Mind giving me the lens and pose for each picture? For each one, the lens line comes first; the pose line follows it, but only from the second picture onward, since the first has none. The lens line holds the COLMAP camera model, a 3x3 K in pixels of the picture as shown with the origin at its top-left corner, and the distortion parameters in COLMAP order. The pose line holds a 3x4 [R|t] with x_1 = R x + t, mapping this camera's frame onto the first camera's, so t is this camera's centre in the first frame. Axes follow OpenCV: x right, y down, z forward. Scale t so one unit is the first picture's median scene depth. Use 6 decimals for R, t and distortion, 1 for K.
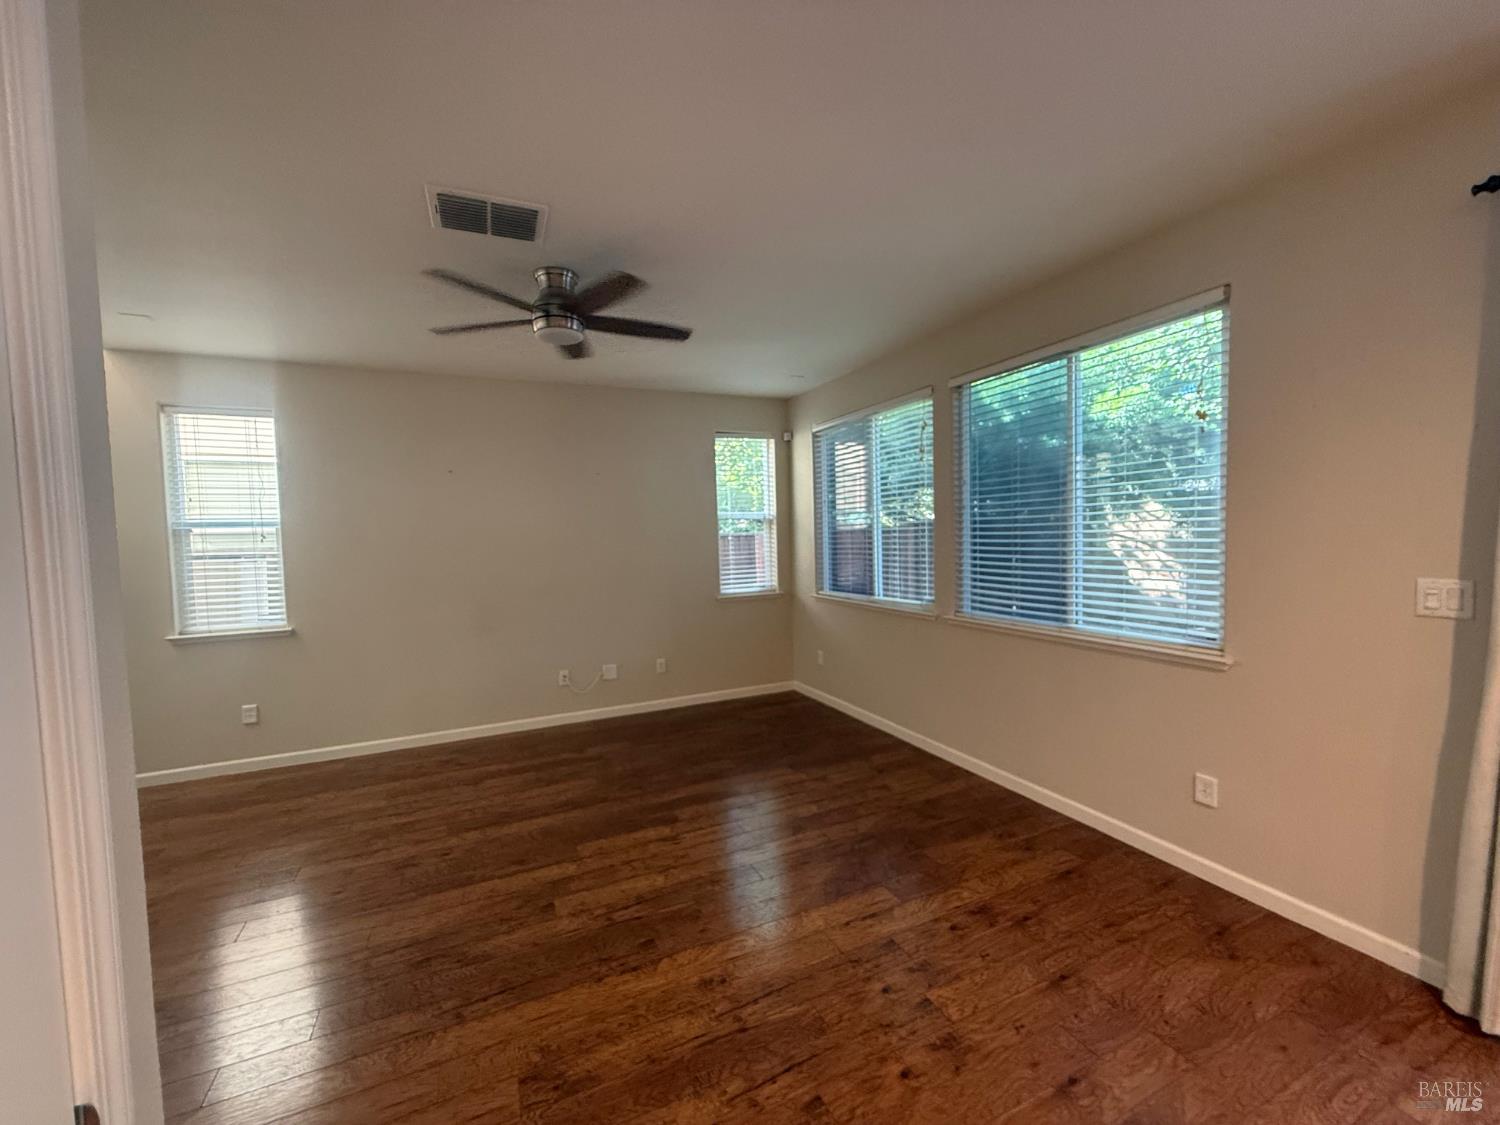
lens RADIAL K [[593.1, 0, 750.5], [0, 593.1, 565.9], [0, 0, 1]] dist [0.001067, -0.000031]
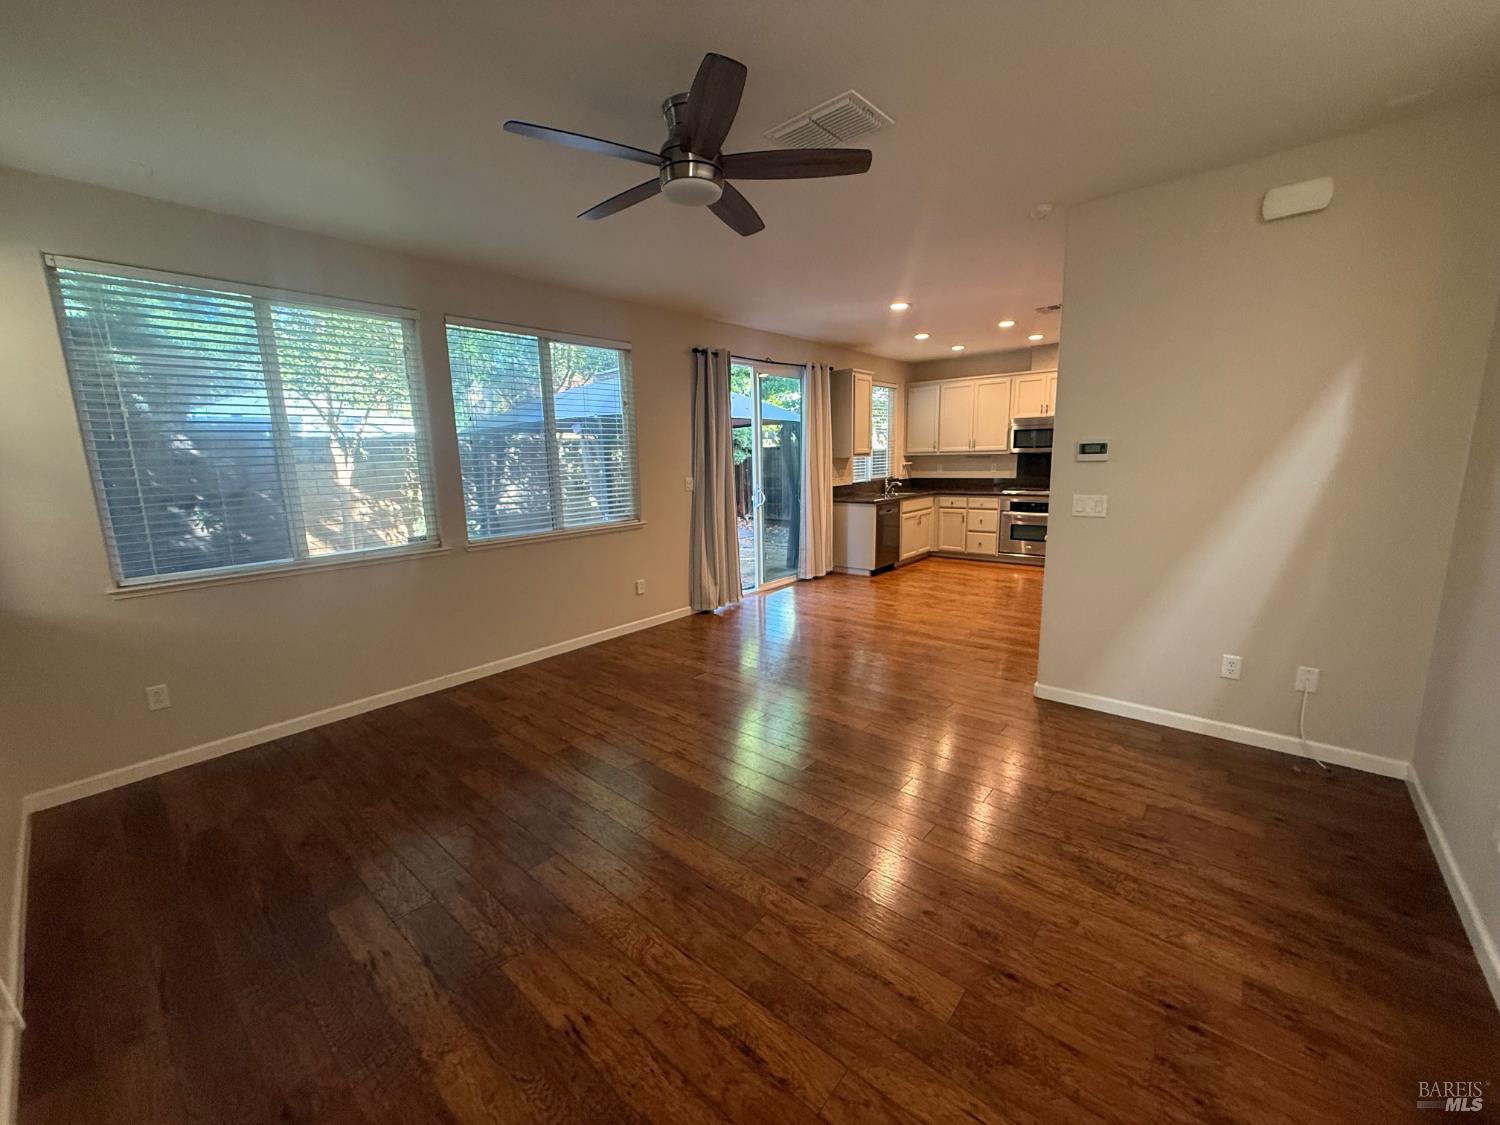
lens RADIAL K [[593.1, 0, 747.5], [0, 593.1, 563.2], [0, 0, 1]] dist [0.001067, -0.000031]
pose [[-0.422265, -0.125504, 0.897742, -0.997898], [0.085055, 0.980514, 0.177083, -0.034042], [-0.902473, 0.151133, -0.403362, 1.176023]]
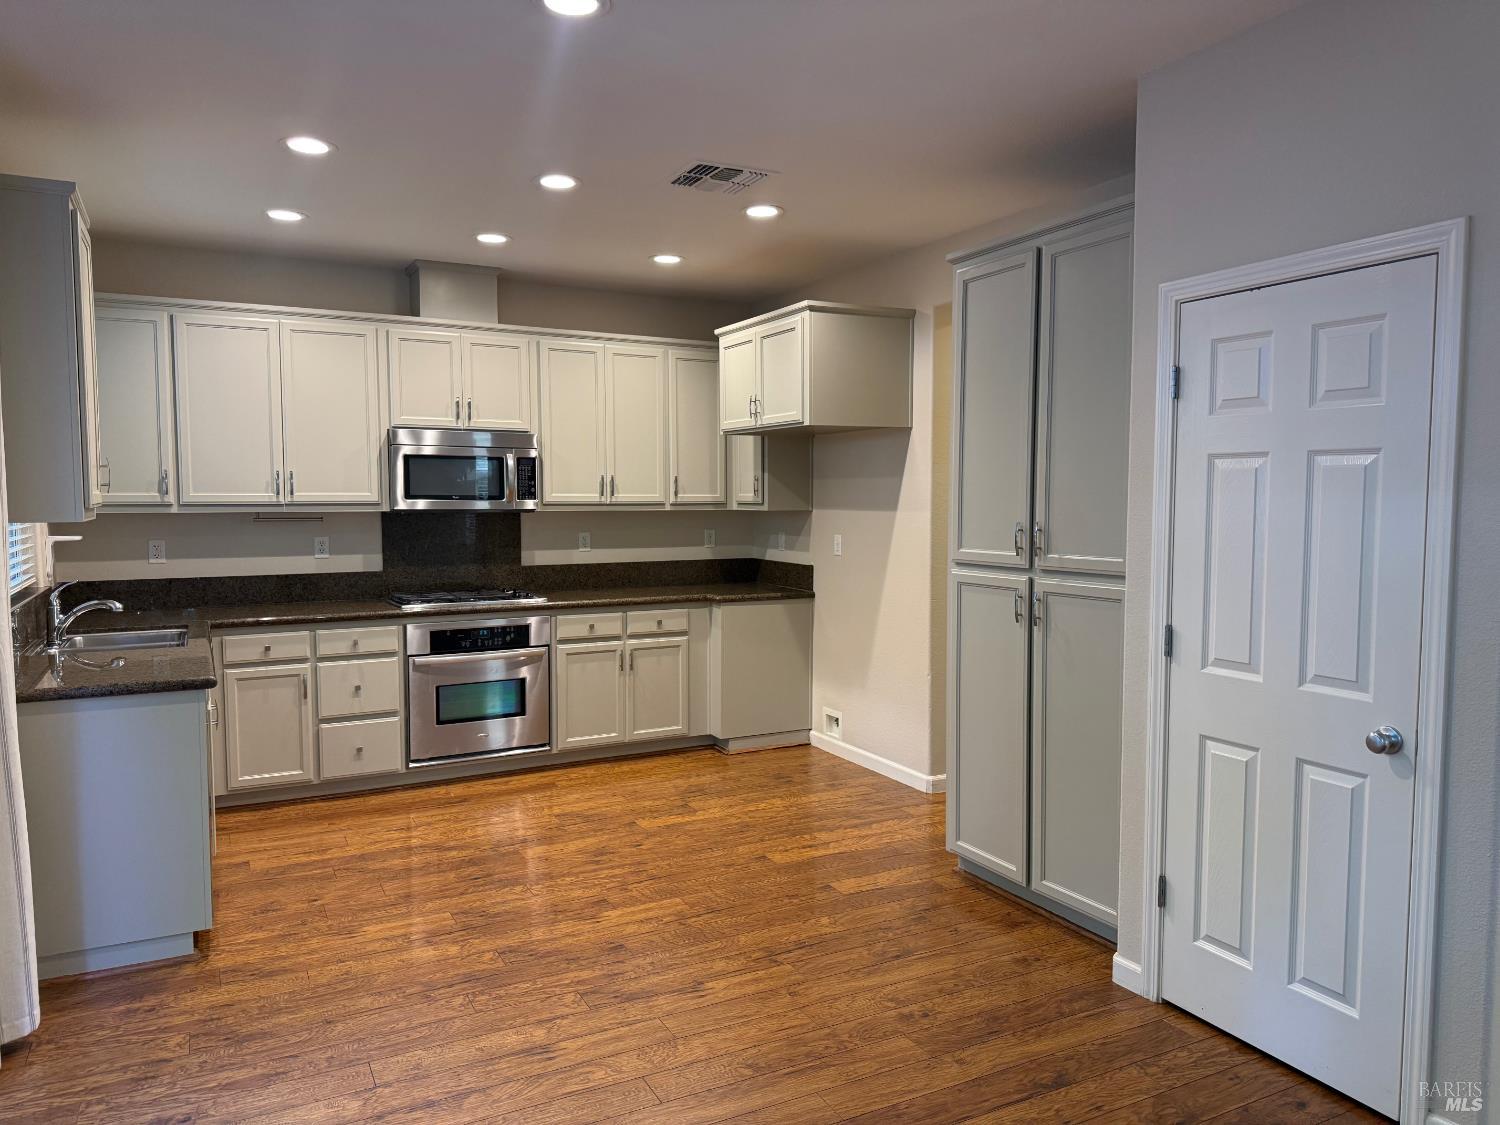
lens RADIAL K [[1046.2, 0, 763.2], [0, 1046.2, 560.9], [0, 0, 1]] dist [0.046990, -0.028760]
pose [[-0.998011, 0.031306, -0.054711, 0.316337], [0.024600, 0.992565, 0.119208, -0.064112], [0.058036, 0.117625, -0.991361, 0.906509]]
